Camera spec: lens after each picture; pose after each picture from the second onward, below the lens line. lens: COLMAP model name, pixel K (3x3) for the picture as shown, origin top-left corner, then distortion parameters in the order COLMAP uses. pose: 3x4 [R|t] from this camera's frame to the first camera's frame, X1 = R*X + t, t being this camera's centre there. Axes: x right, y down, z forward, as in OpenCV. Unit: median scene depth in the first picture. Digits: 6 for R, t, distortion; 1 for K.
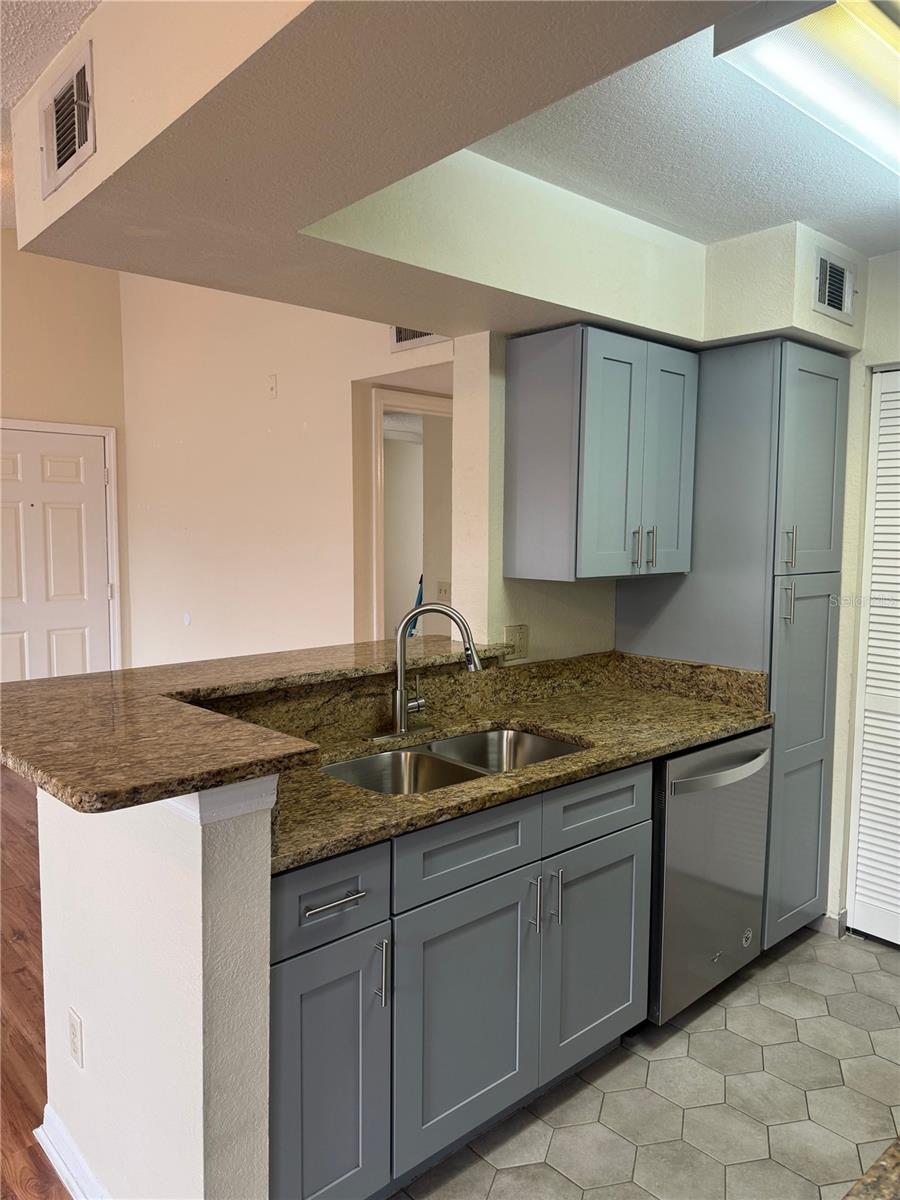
lens RADIAL K [[845.9, 0, 450.0], [0, 845.9, 600.0], [0, 0, 1]] dist [0.089823, -0.117738]
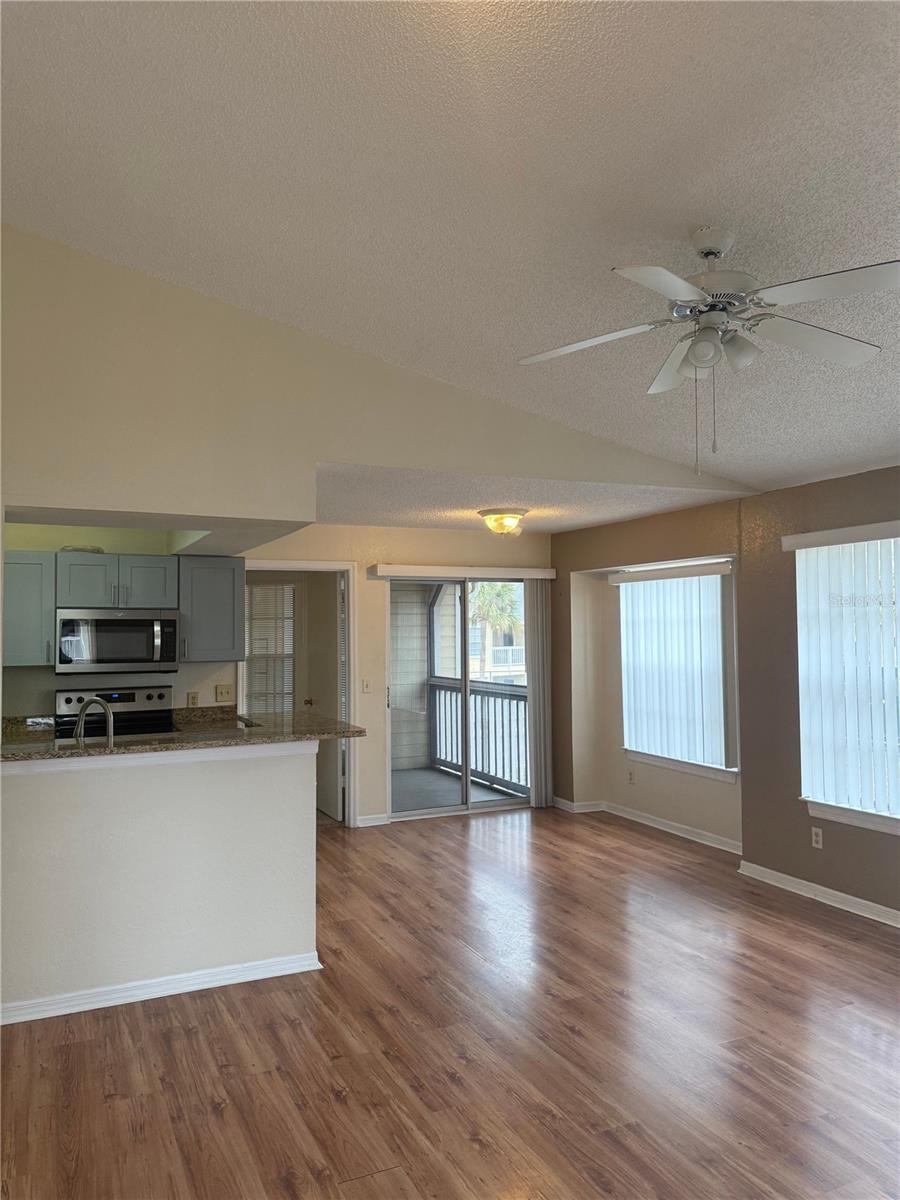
lens RADIAL K [[854.9, 0, 448.0], [0, 854.9, 594.2], [0, 0, 1]] dist [0.001766, 0.001013]
pose [[-0.956961, 0.013875, 0.289885, -1.266963], [0.027449, 0.998706, 0.042814, -0.272199], [-0.288916, 0.048928, -0.956103, 2.601849]]
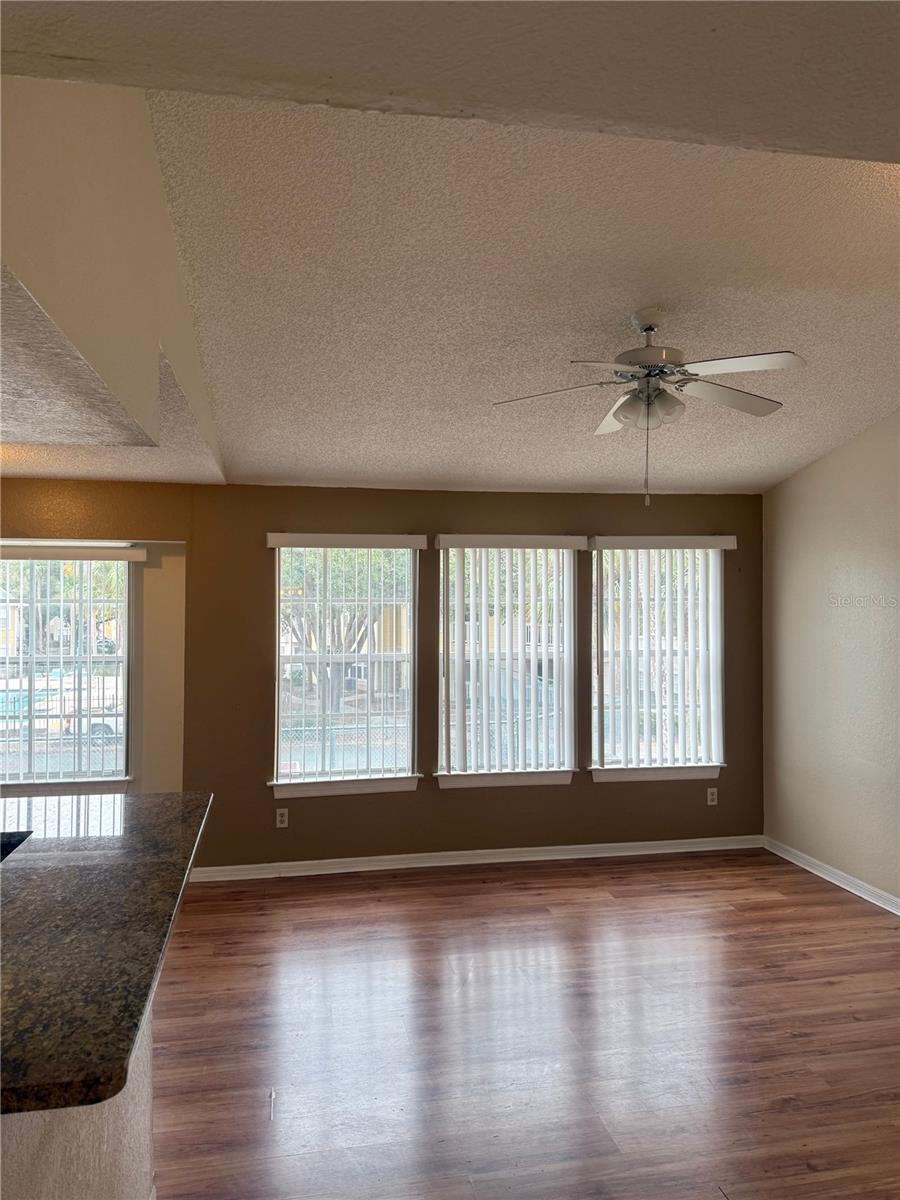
lens RADIAL K [[832.9, 0, 450.4], [0, 832.9, 578.3], [0, 0, 1]] dist [0.053335, -0.067457]
pose [[-0.518269, -0.040380, -0.854264, 0.269750], [-0.075968, 0.997110, -0.001043, -0.212676], [0.851837, 0.064356, -0.519839, 1.774573]]
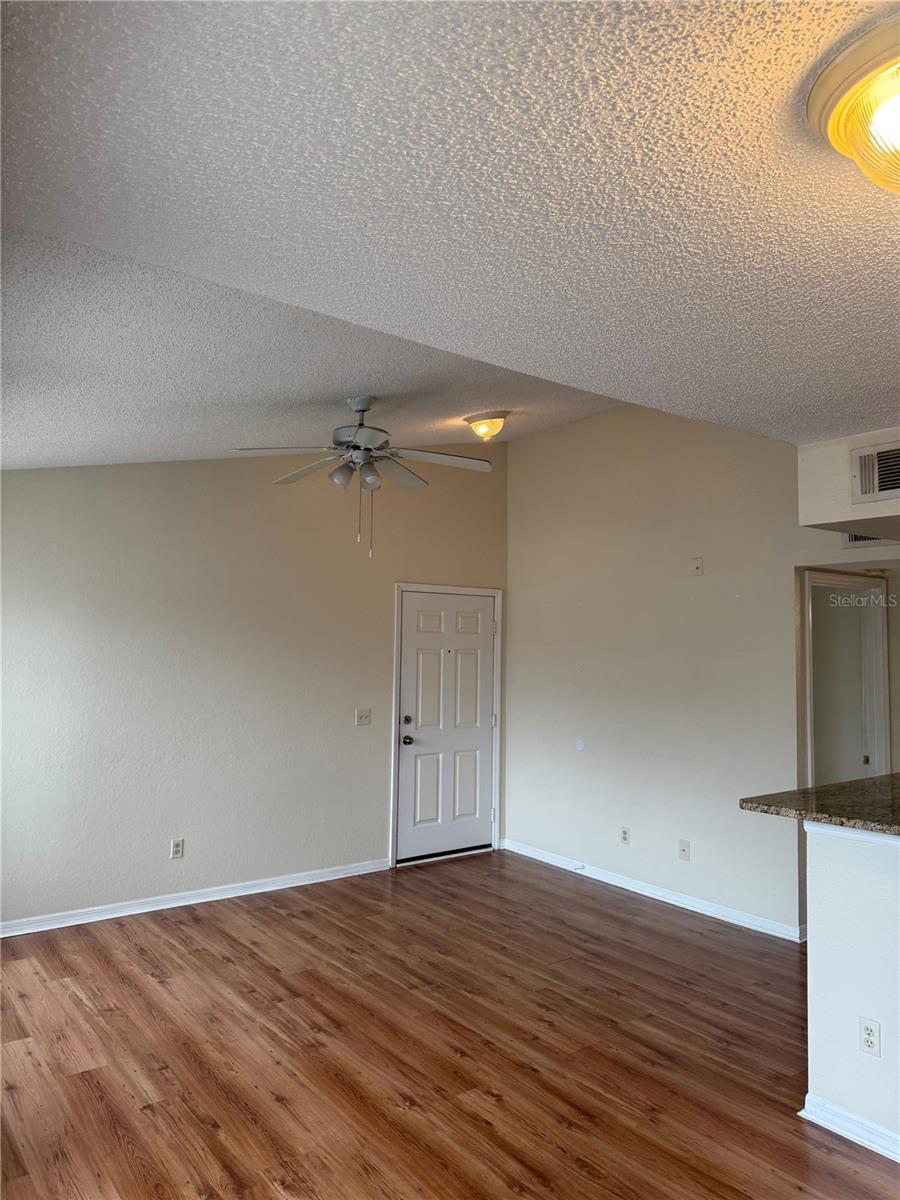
lens RADIAL K [[854.9, 0, 448.0], [0, 854.9, 594.2], [0, 0, 1]] dist [0.001766, 0.001013]
pose [[0.995446, 0.000846, -0.095320, -0.900322], [-0.014882, 0.989078, -0.146638, -0.025942], [0.094155, 0.147388, 0.984587, -0.591234]]
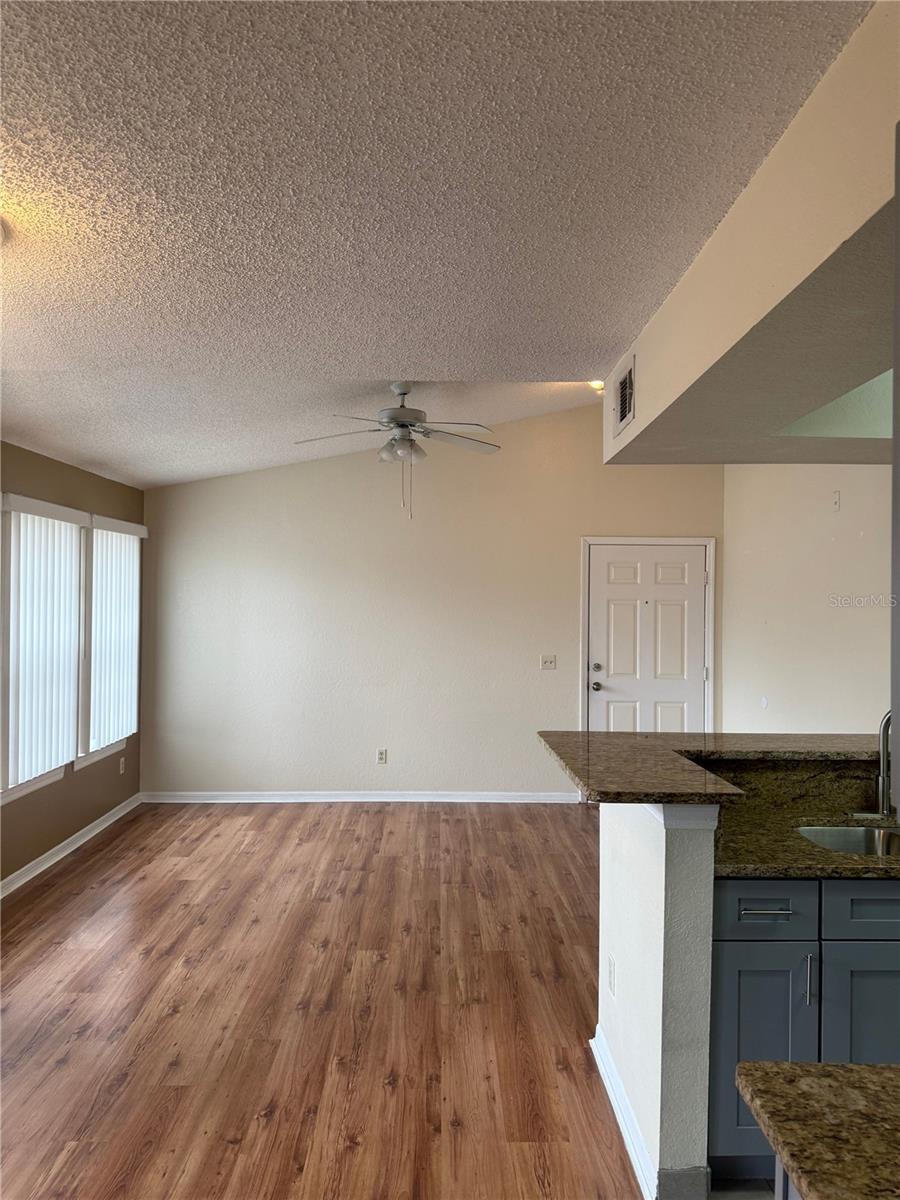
lens RADIAL K [[845.9, 0, 450.0], [0, 845.9, 600.0], [0, 0, 1]] dist [0.089823, -0.117738]
pose [[0.751872, 0.000339, -0.659309, 0.303223], [-0.062324, 0.995558, -0.070562, -0.017166], [0.656357, 0.094145, 0.748554, -0.332264]]
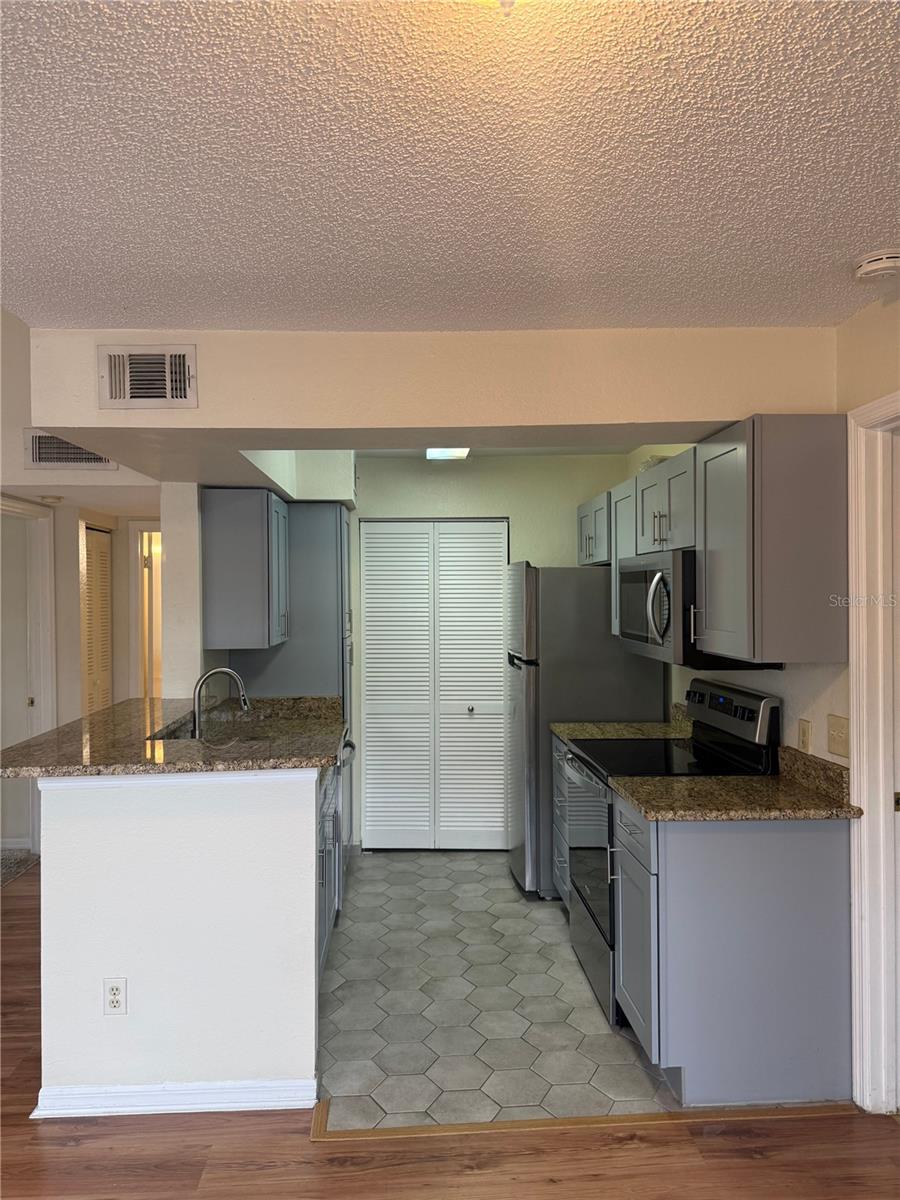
lens RADIAL K [[854.9, 0, 448.0], [0, 854.9, 594.2], [0, 0, 1]] dist [0.001766, 0.001013]
pose [[0.633691, -0.018181, 0.773372, -1.009877], [0.081735, 0.995702, -0.043565, -0.029517], [-0.769256, 0.090818, 0.632453, -0.300074]]
